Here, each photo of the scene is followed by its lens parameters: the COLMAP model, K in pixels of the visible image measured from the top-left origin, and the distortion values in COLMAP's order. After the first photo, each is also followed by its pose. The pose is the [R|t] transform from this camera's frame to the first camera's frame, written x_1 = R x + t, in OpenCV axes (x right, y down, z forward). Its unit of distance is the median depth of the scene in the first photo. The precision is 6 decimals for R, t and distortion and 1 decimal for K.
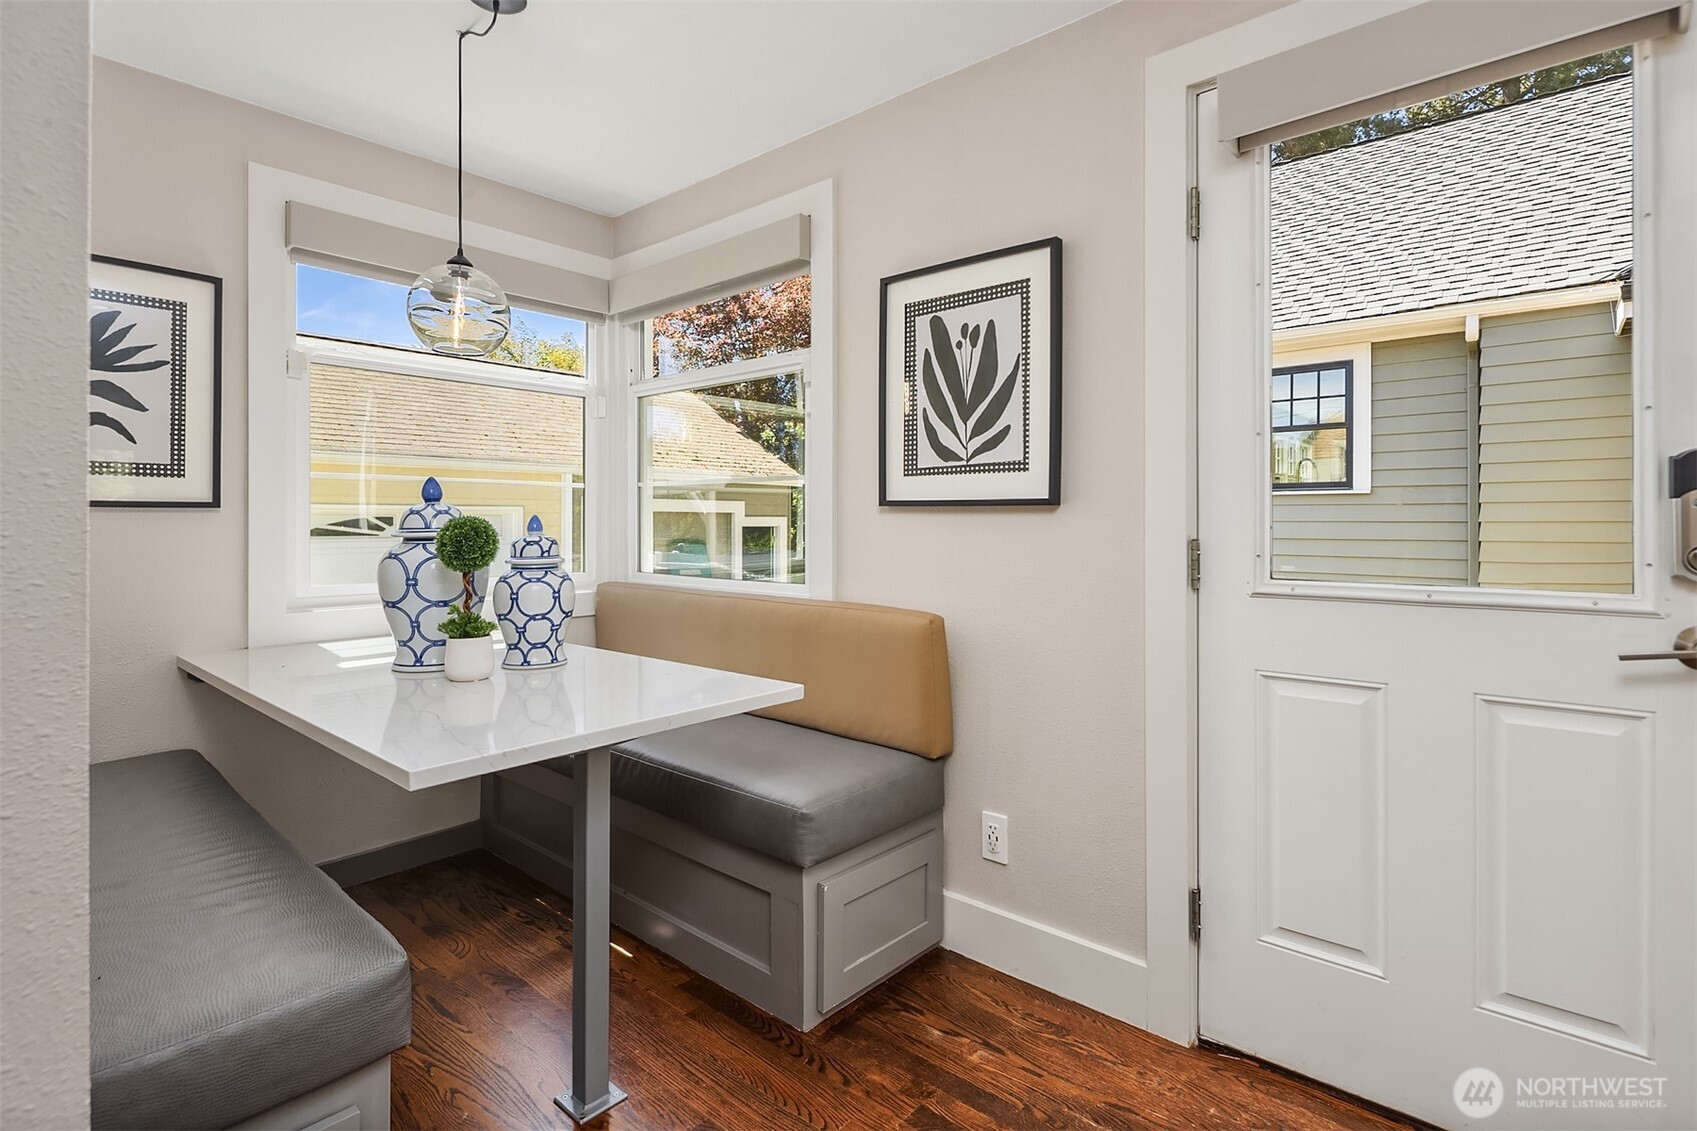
lens RADIAL K [[841.1, 0, 820.7], [0, 841.1, 528.5], [0, 0, 1]] dist [0.005894, 0.001778]
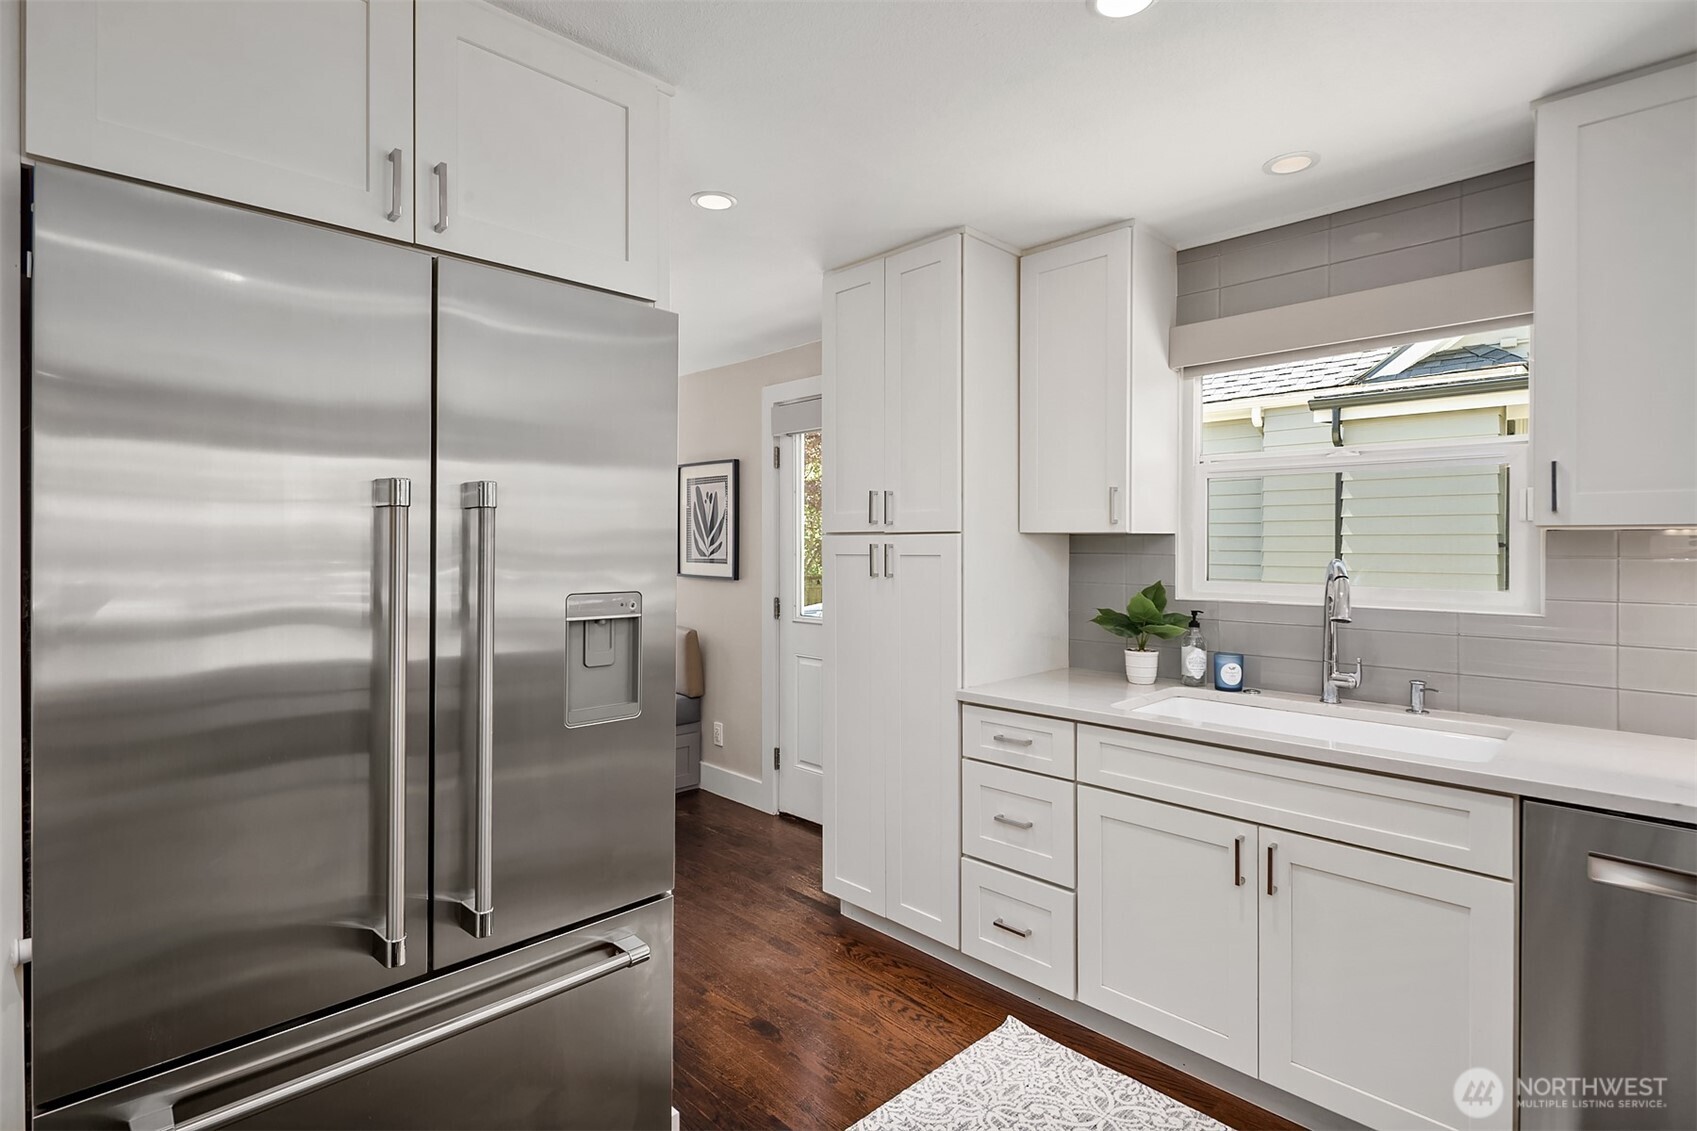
lens RADIAL K [[824.0, 0, 846.1], [0, 824.0, 558.4], [0, 0, 1]] dist [0.005941, -0.004041]
pose [[0.999154, 0.000380, -0.041120, 0.601085], [0.000106, 0.999930, 0.011814, -0.100797], [0.041122, -0.011808, 0.999084, -1.041236]]
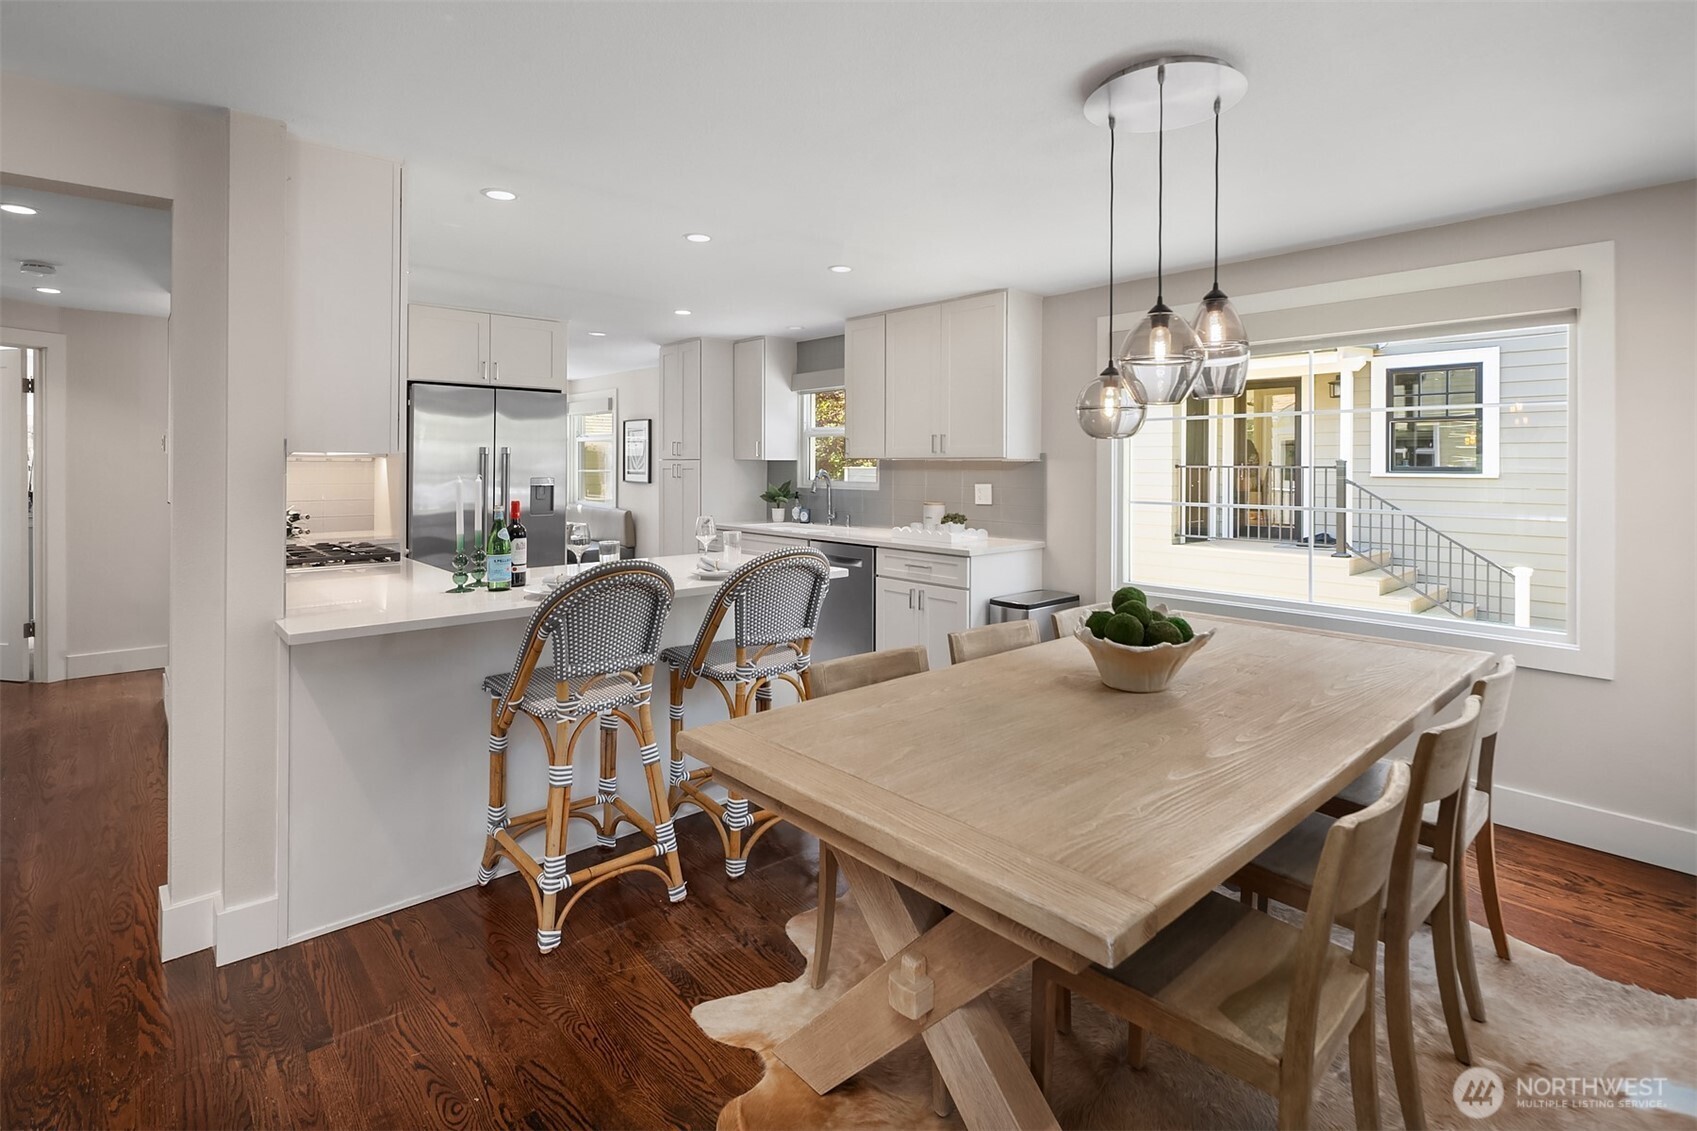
lens RADIAL K [[824.0, 0, 846.3], [0, 824.0, 472.6], [0, 0, 1]] dist [0.005941, -0.004041]
pose [[0.995233, 0.001859, -0.097510, 1.505458], [-0.001503, 0.999992, 0.003723, -0.090227], [0.097516, -0.003558, 0.995228, -2.697609]]
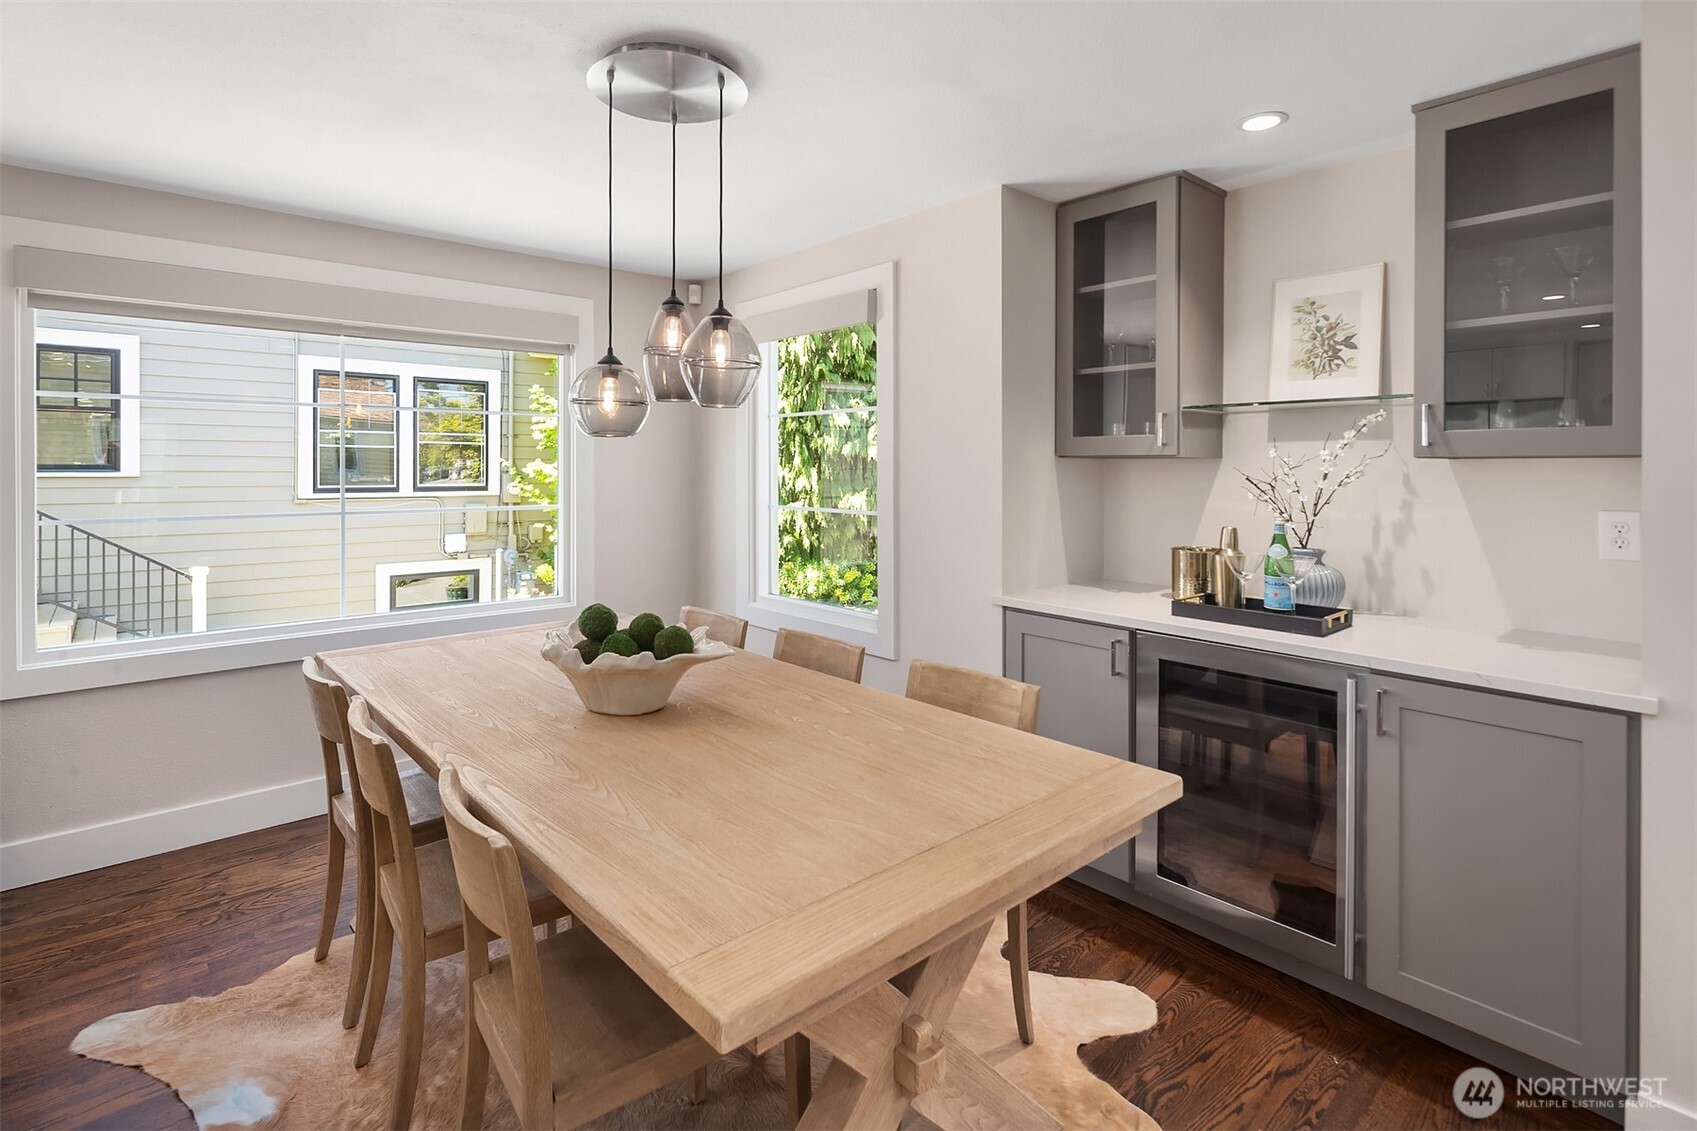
lens RADIAL K [[824.0, 0, 857.4], [0, 824.0, 474.4], [0, 0, 1]] dist [0.005941, -0.004041]
pose [[0.103005, -0.006138, 0.994662, 0.895235], [-0.001987, 0.999978, 0.006377, -0.093740], [-0.994679, -0.002633, 0.102991, -2.037235]]
